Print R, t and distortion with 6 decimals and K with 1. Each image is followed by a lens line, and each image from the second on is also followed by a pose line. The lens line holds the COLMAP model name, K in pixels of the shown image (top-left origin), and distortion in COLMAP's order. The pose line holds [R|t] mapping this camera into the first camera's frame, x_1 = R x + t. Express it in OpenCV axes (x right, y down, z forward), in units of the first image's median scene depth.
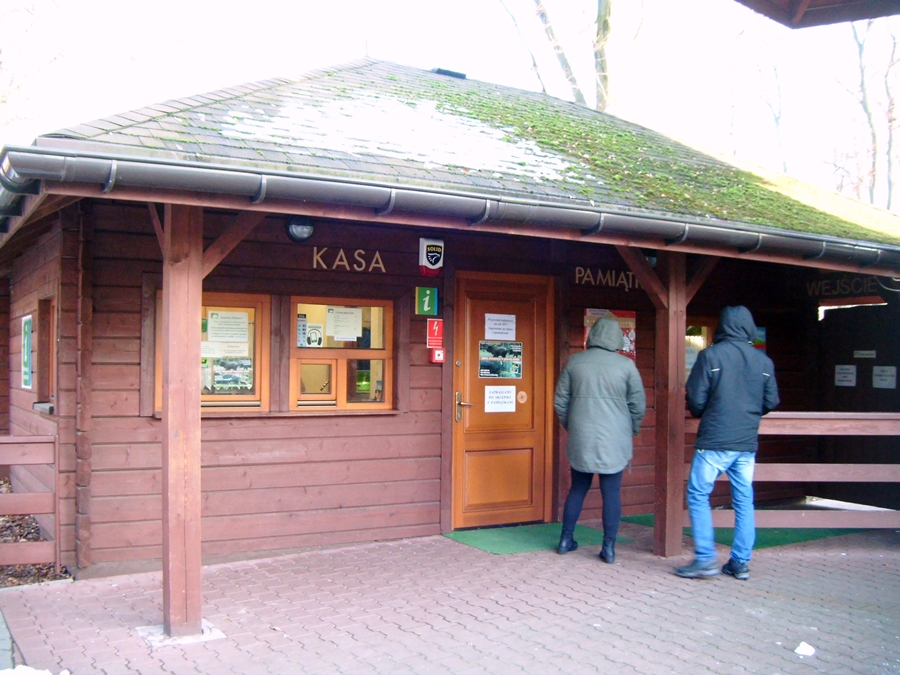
lens RADIAL K [[943.1, 0, 450.3], [0, 943.1, 338.3], [0, 0, 1]] dist [-0.126780, 0.000000]
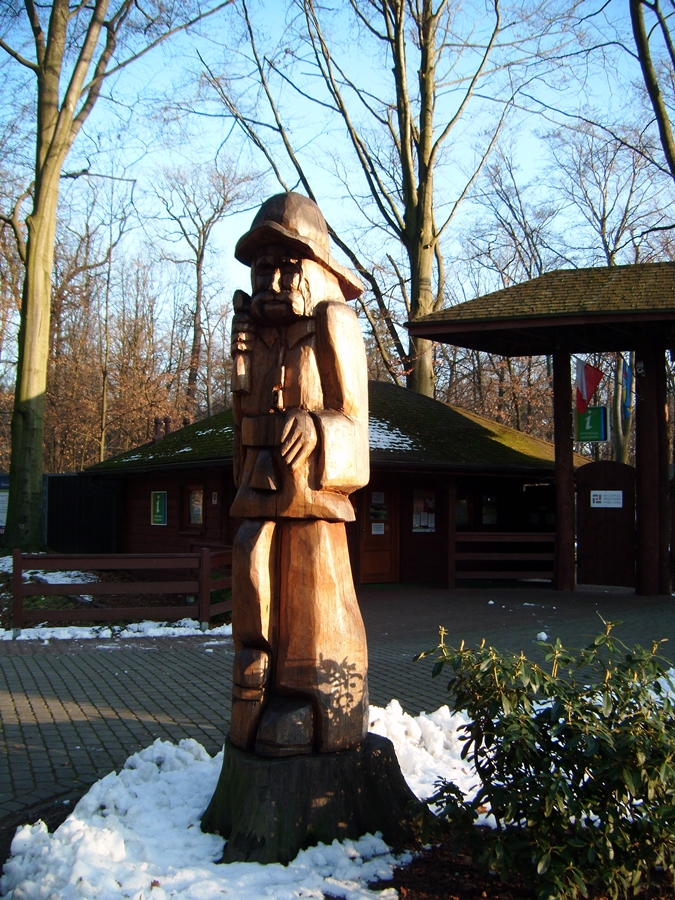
lens RADIAL K [[943.1, 0, 337.5], [0, 943.1, 449.5], [0, 0, 1]] dist [-0.126780, 0.000000]
pose [[0.994646, 0.005382, 0.103198, -0.284735], [-0.001792, 0.999391, -0.034843, -0.049248], [-0.103322, 0.034472, 0.994050, -1.294057]]
